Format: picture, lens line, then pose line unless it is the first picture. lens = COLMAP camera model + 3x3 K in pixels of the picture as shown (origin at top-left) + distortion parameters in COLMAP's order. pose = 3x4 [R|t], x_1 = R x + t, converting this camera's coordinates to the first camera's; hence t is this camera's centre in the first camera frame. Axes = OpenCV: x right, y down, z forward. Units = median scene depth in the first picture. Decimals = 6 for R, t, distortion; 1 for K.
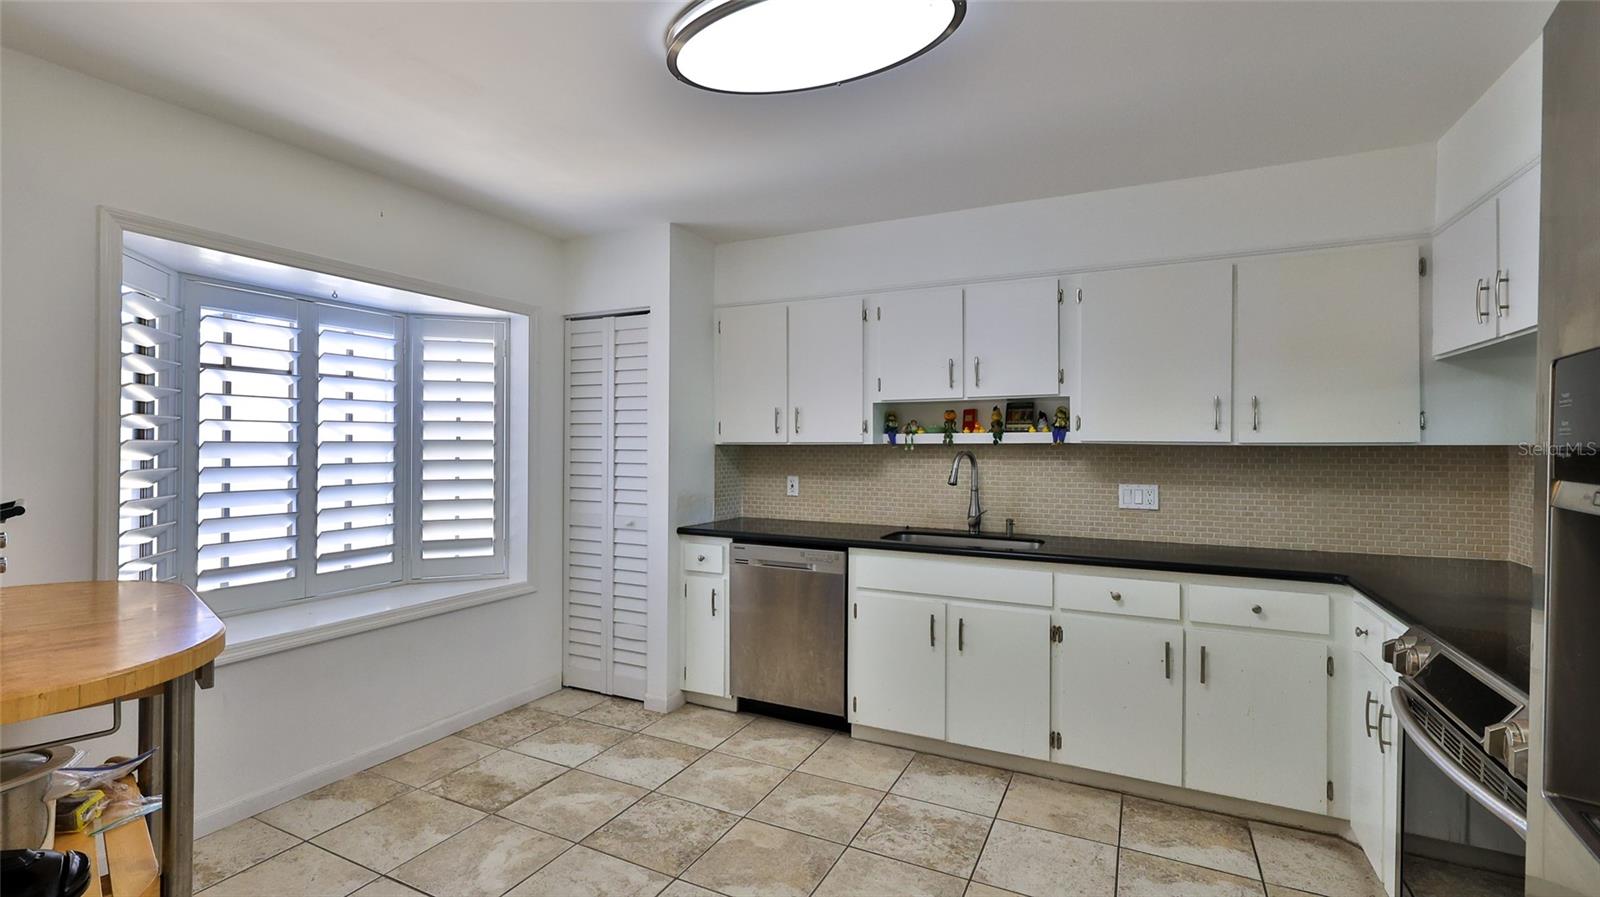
lens RADIAL K [[707.3, 0, 794.9], [0, 707.3, 444.8], [0, 0, 1]] dist [-0.000615, -0.000071]
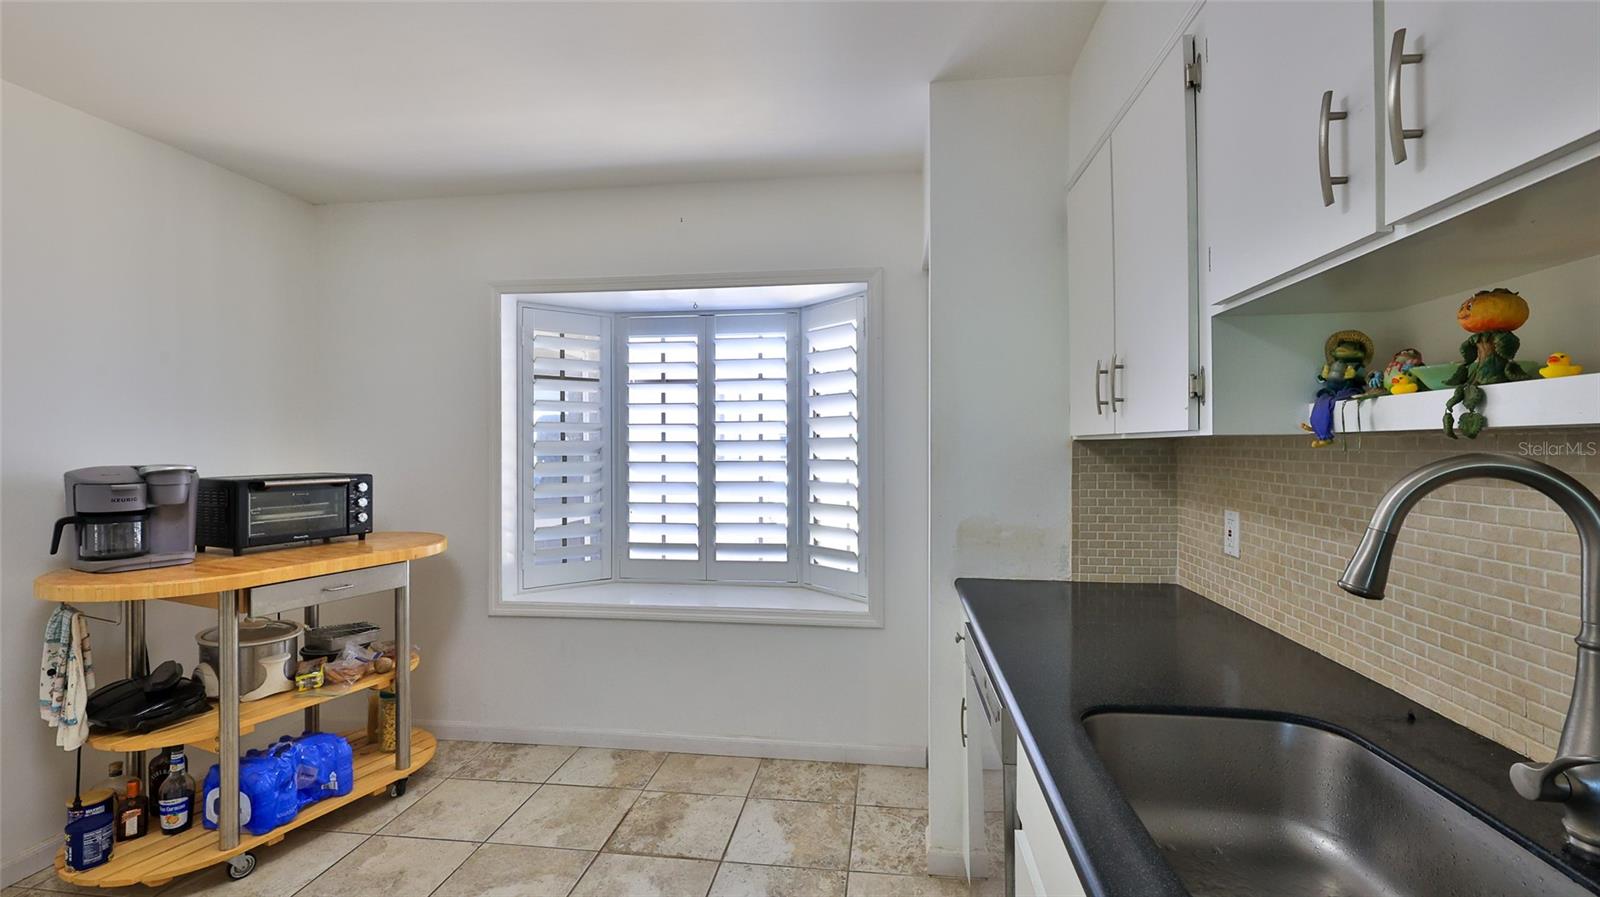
lens RADIAL K [[707.3, 0, 795.6], [0, 707.3, 447.4], [0, 0, 1]] dist [-0.000615, -0.000071]
pose [[0.318777, 0.000508, -0.947830, 0.415117], [0.006180, 0.999977, 0.002614, 0.003470], [0.947810, -0.006691, 0.318767, 0.776902]]
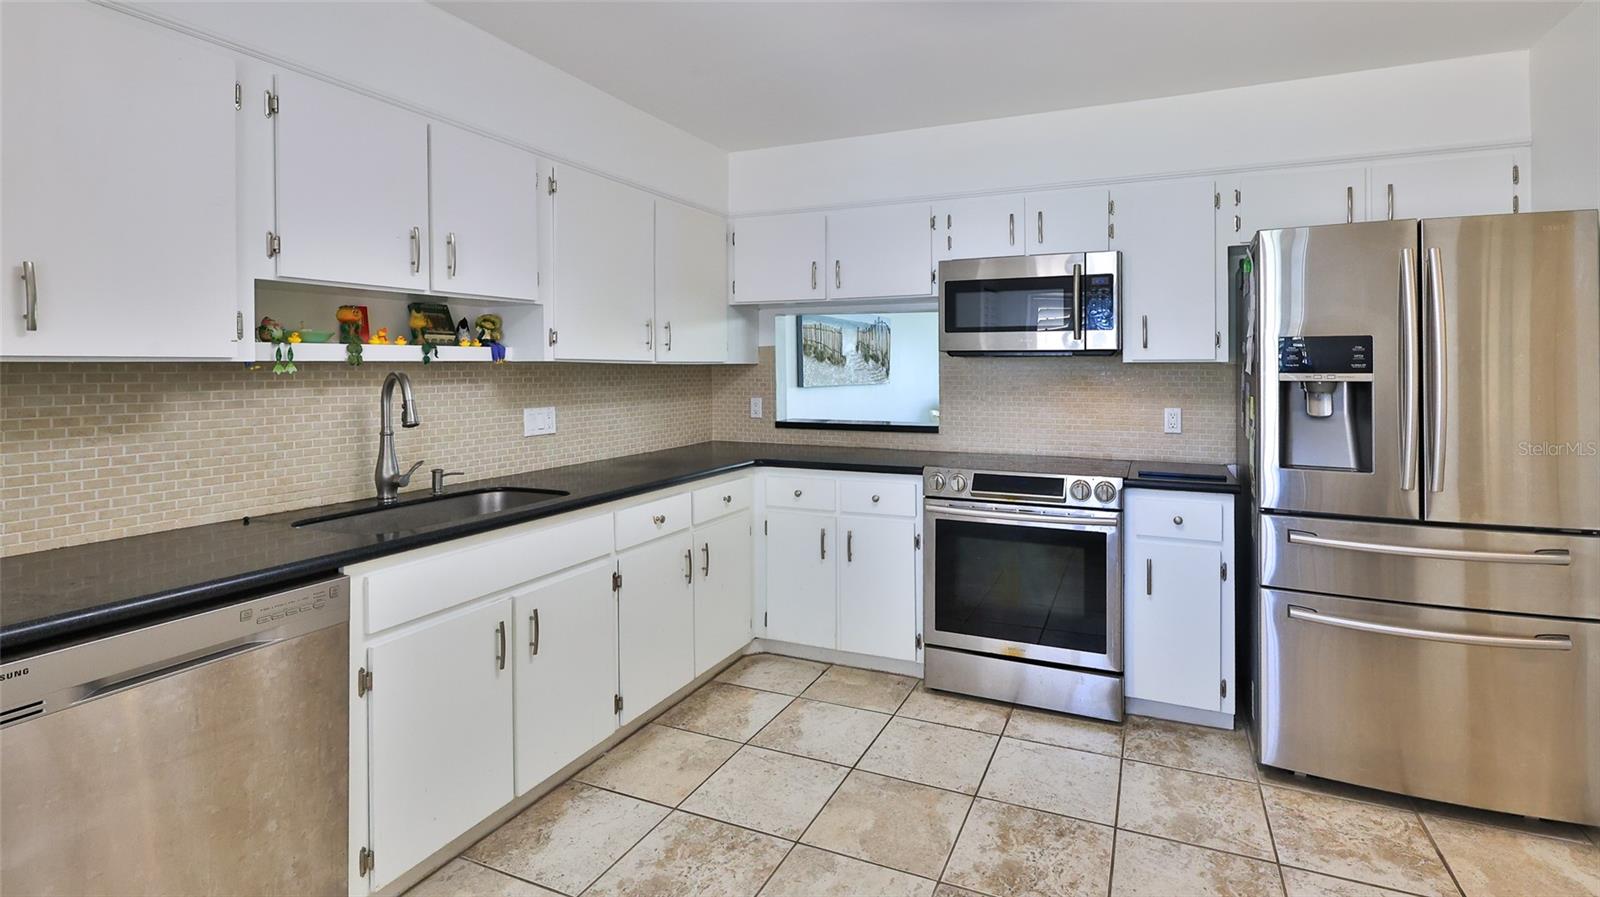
lens RADIAL K [[707.3, 0, 863.7], [0, 707.3, 369.8], [0, 0, 1]] dist [-0.000615, -0.000071]
pose [[-0.053303, -0.006255, 0.998559, -0.453830], [0.002641, 0.999976, 0.006405, 0.003324], [-0.998575, 0.002979, -0.053285, 0.663600]]
